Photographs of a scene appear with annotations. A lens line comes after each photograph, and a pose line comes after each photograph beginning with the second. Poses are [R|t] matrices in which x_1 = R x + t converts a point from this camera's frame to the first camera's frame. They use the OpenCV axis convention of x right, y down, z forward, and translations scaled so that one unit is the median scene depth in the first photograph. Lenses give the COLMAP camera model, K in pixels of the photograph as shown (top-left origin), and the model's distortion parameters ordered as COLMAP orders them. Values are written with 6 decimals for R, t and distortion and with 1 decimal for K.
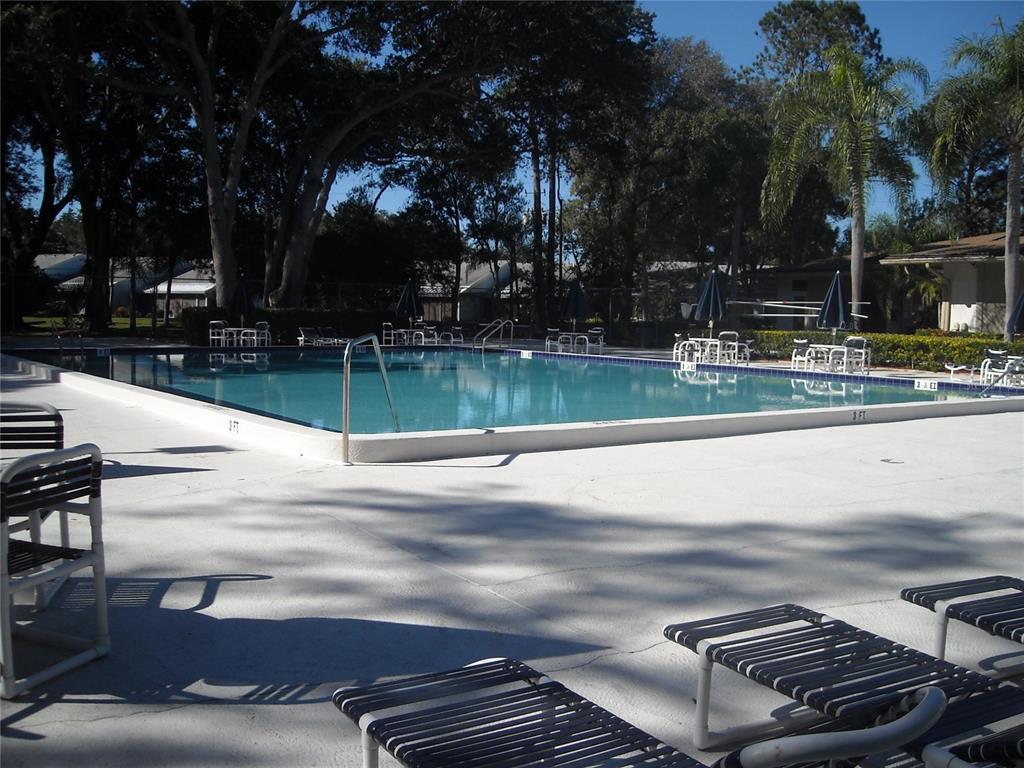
lens RADIAL K [[1079.1, 0, 512.0], [0, 1079.1, 384.0], [0, 0, 1]] dist [-0.196275, 0.162508]
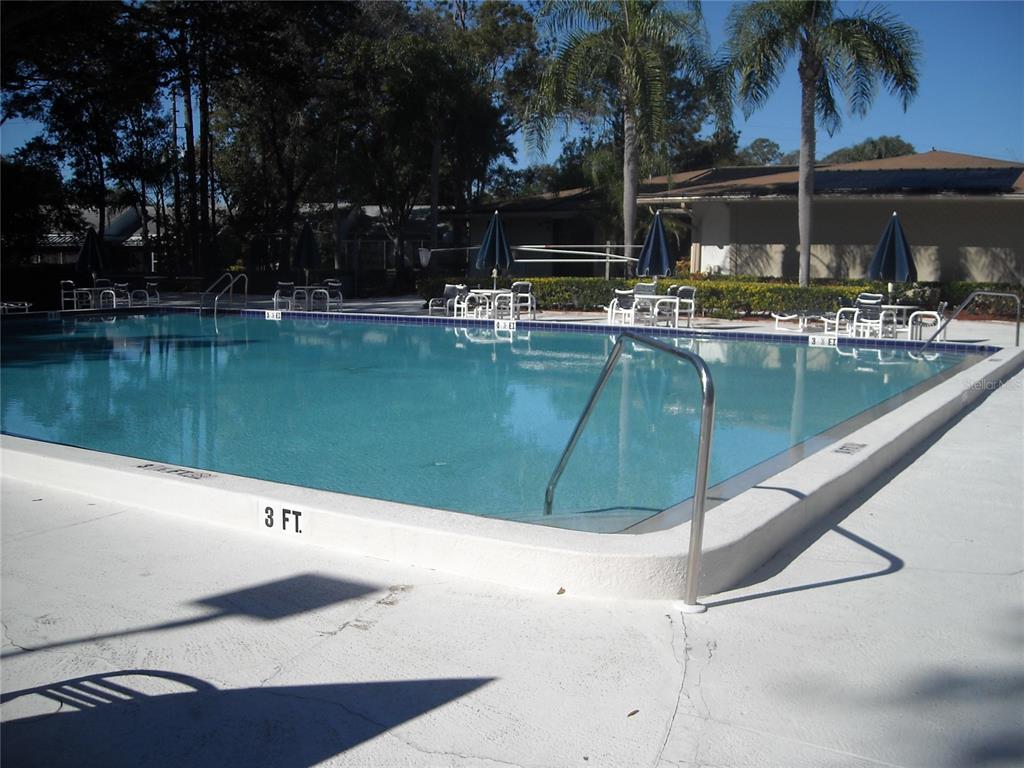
lens RADIAL K [[1079.1, 0, 512.0], [0, 1079.1, 384.0], [0, 0, 1]] dist [-0.196275, 0.162508]
pose [[0.927873, -0.056439, 0.368600, -0.106498], [0.036624, 0.997494, 0.060540, -0.015686], [-0.371093, -0.042674, 0.927615, 0.153903]]
